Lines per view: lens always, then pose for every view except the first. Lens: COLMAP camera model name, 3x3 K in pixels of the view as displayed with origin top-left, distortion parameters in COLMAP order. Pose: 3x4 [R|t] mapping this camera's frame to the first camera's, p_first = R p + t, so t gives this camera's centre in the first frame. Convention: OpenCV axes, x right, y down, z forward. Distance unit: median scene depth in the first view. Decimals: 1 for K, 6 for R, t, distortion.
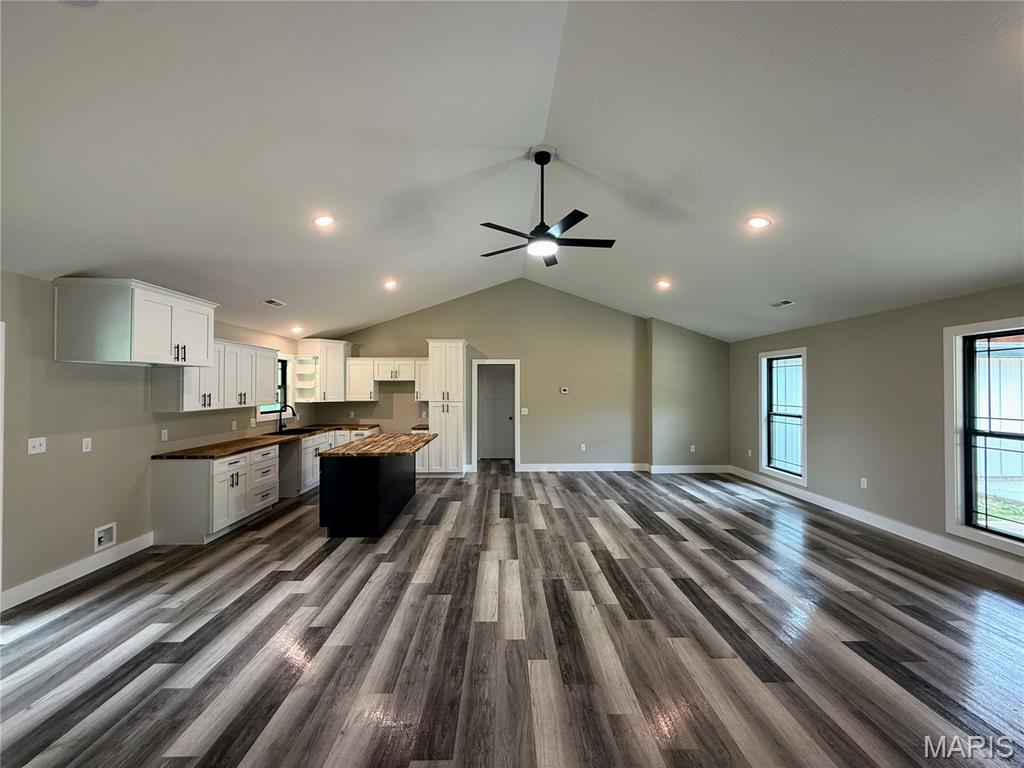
lens RADIAL K [[408.4, 0, 509.0], [0, 408.4, 384.6], [0, 0, 1]] dist [0.000158, 0.000125]
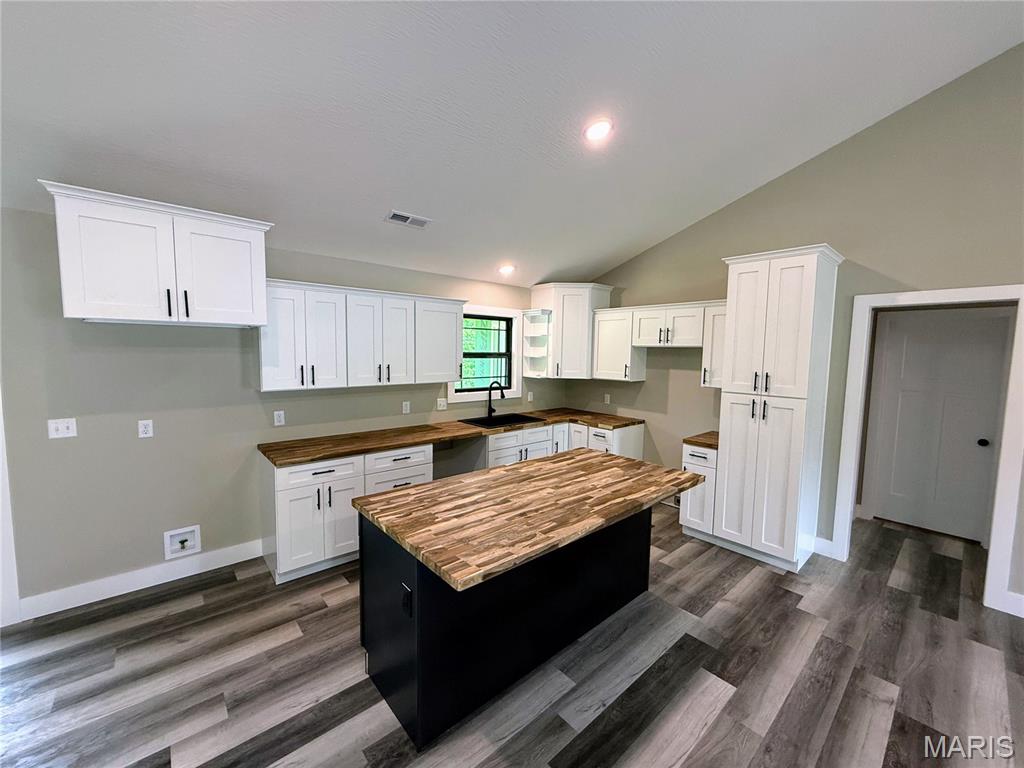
lens RADIAL K [[408.4, 0, 509.0], [0, 408.4, 384.6], [0, 0, 1]] dist [0.000158, 0.000125]
pose [[0.644612, 0.074948, -0.760827, 0.007037], [-0.008940, 0.995854, 0.090525, -0.008694], [0.764458, -0.051552, 0.642609, 0.608063]]
